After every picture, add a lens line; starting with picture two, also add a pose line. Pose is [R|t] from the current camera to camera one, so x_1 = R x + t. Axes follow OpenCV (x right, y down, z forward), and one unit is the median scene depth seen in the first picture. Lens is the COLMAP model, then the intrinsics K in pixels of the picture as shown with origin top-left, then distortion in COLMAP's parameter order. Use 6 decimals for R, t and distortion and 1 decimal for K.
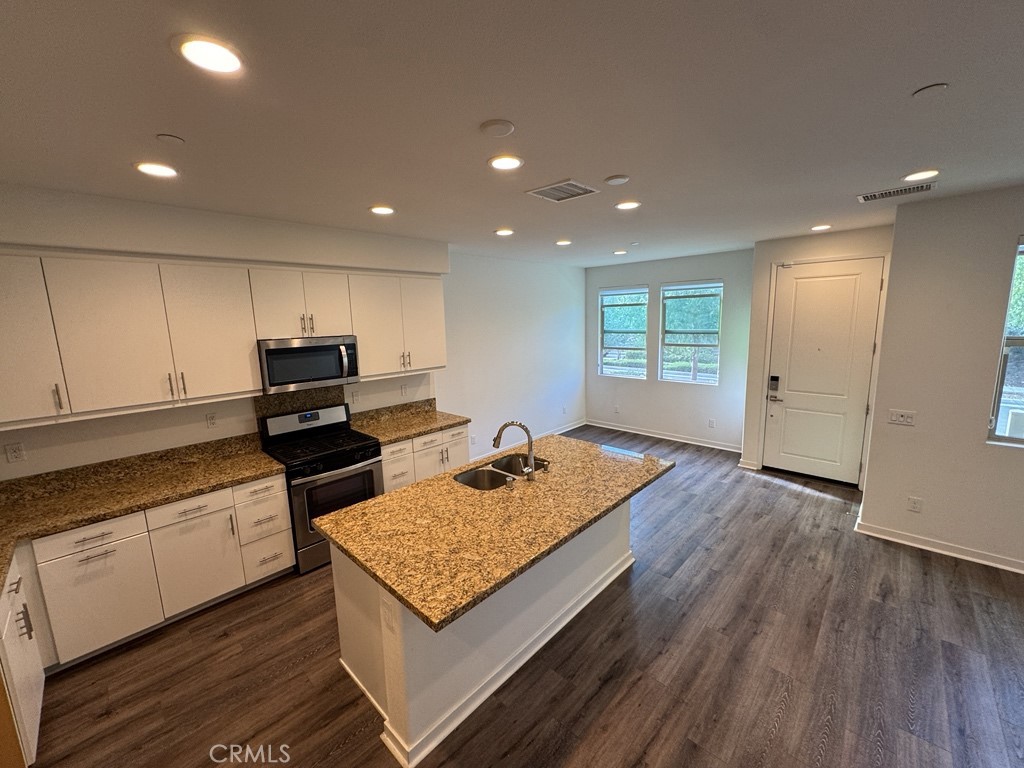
lens RADIAL K [[408.5, 0, 511.3], [0, 408.5, 383.1], [0, 0, 1]] dist [0.002512, -0.000080]
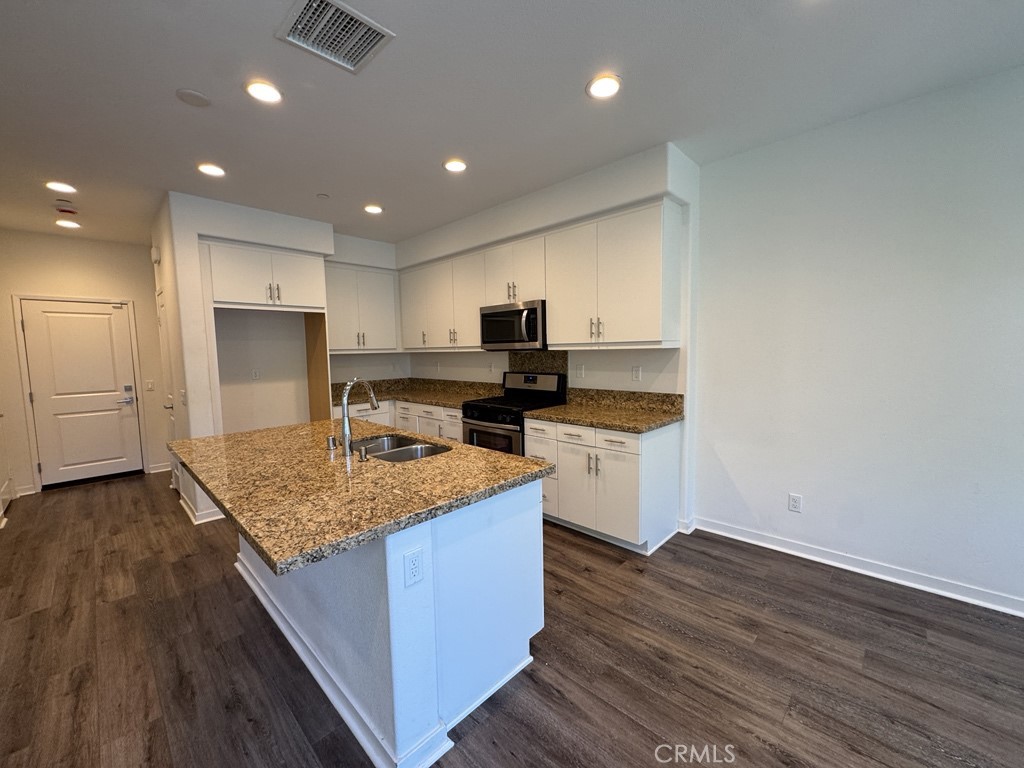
lens RADIAL K [[408.5, 0, 512.7], [0, 408.5, 382.6], [0, 0, 1]] dist [0.002512, -0.000080]
pose [[-0.008074, 0.109868, -0.993913, 0.604072], [-0.141019, 0.983887, 0.109906, -0.021491], [0.989974, 0.141048, 0.007550, 0.971389]]
